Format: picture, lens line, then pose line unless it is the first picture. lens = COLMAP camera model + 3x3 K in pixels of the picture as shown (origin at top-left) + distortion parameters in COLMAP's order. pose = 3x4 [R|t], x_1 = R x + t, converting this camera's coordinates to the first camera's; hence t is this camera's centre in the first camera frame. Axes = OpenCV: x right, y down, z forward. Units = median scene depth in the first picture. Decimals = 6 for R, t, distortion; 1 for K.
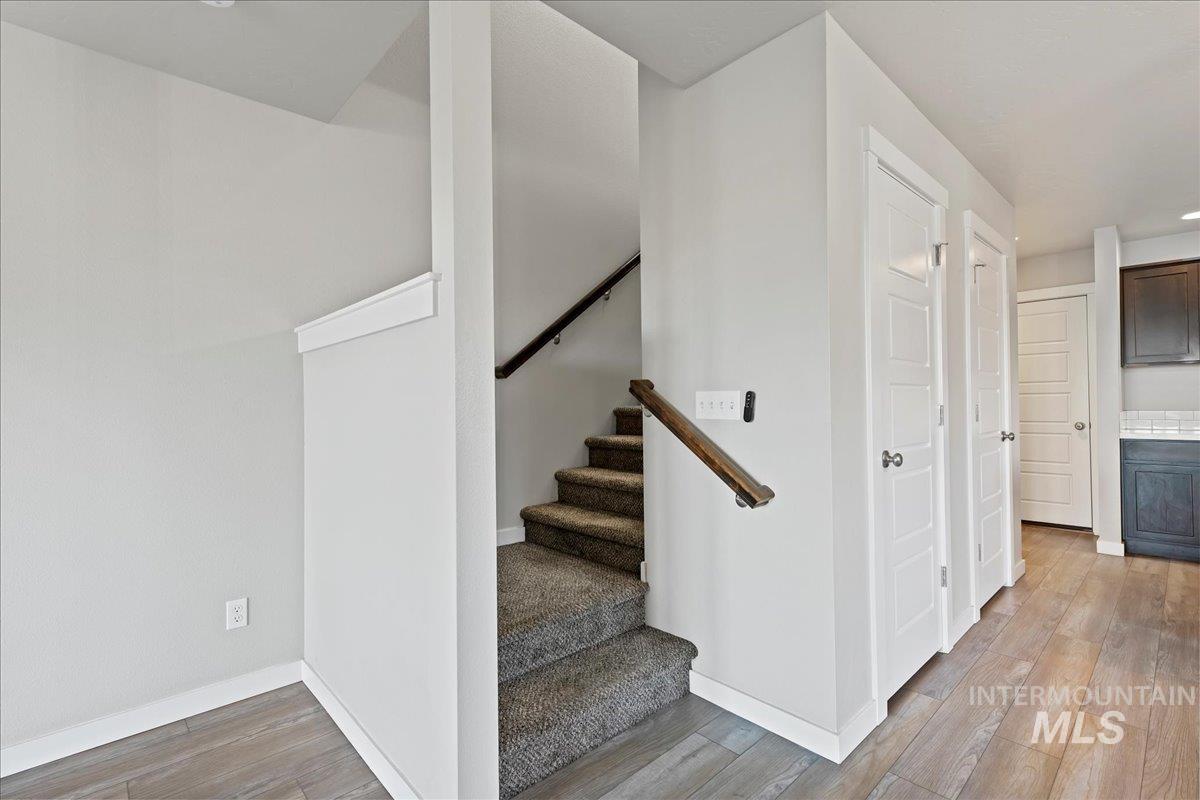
lens RADIAL K [[550.3, 0, 600.0], [0, 550.3, 400.0], [0, 0, 1]] dist [0.000814, -0.000038]
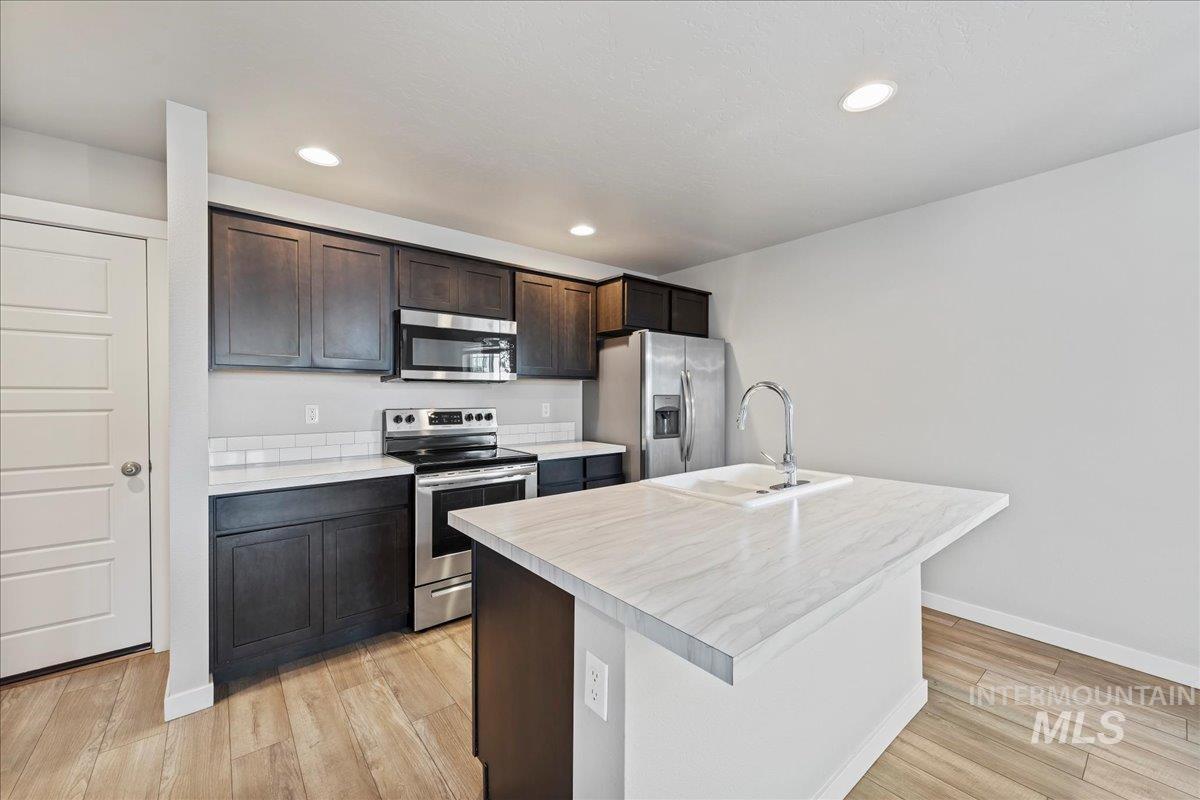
lens RADIAL K [[463.5, 0, 600.0], [0, 463.5, 400.0], [0, 0, 1]] dist [0.001346, -0.000162]
pose [[0.059134, 0.004634, 0.998239, 0.500718], [-0.007437, 0.999964, -0.004202, -0.029347], [-0.998222, -0.007176, 0.059167, 0.580786]]
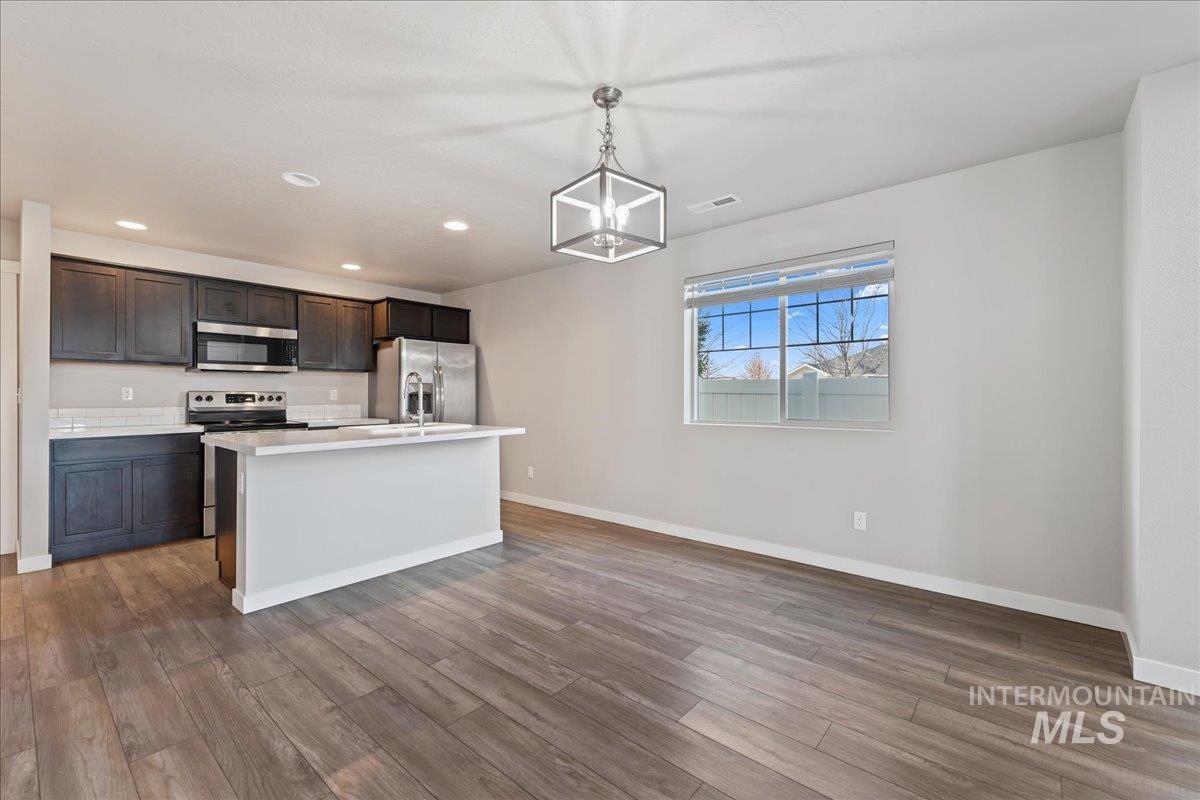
lens RADIAL K [[498.0, 0, 605.8], [0, 498.0, 394.3], [0, 0, 1]] dist [-0.000746, -0.000790]
pose [[-0.132164, 0.015161, 0.991112, 0.007310], [-0.005112, 0.999859, -0.015976, 0.003801], [-0.991215, -0.007178, -0.132068, 0.198779]]
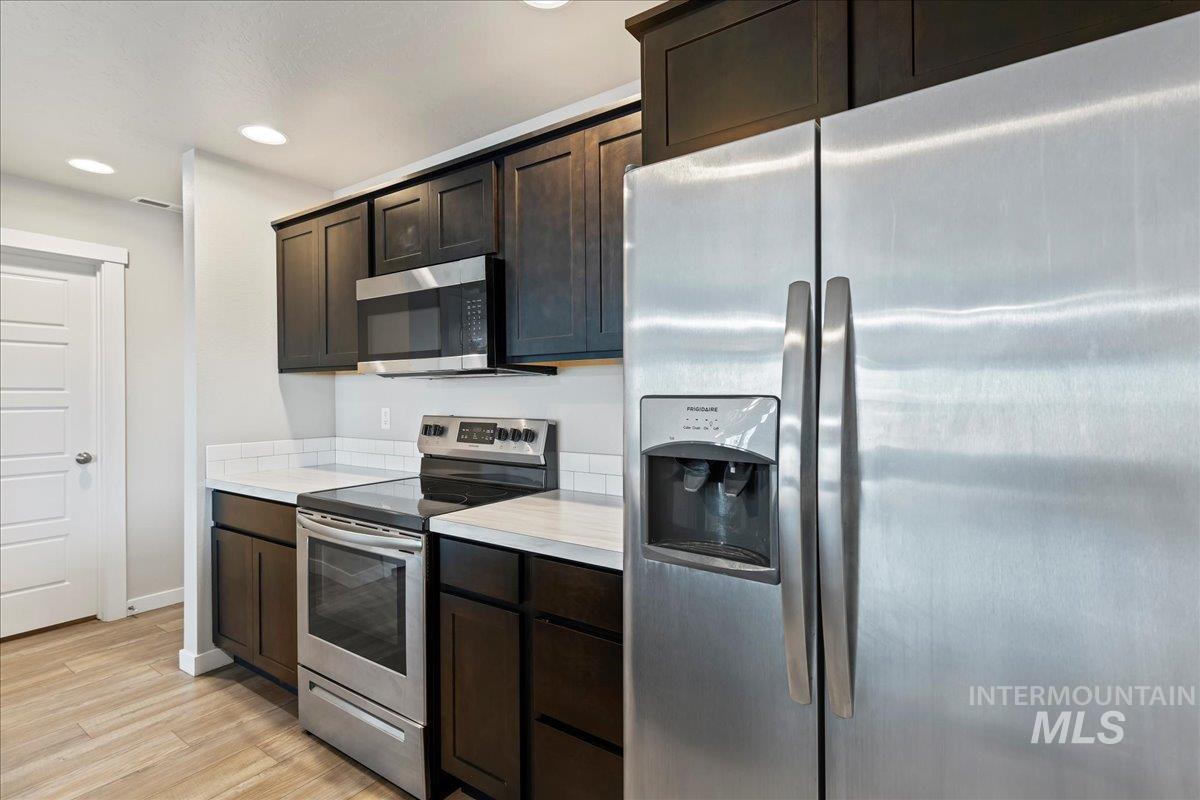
lens RADIAL K [[568.8, 0, 604.1], [0, 568.8, 395.9], [0, 0, 1]] dist [0.001367, 0.000063]
pose [[0.973042, 0.012893, 0.230267, 1.256102], [-0.013906, 0.999899, 0.002776, -0.043214], [-0.230208, -0.005903, 0.973124, 0.264607]]
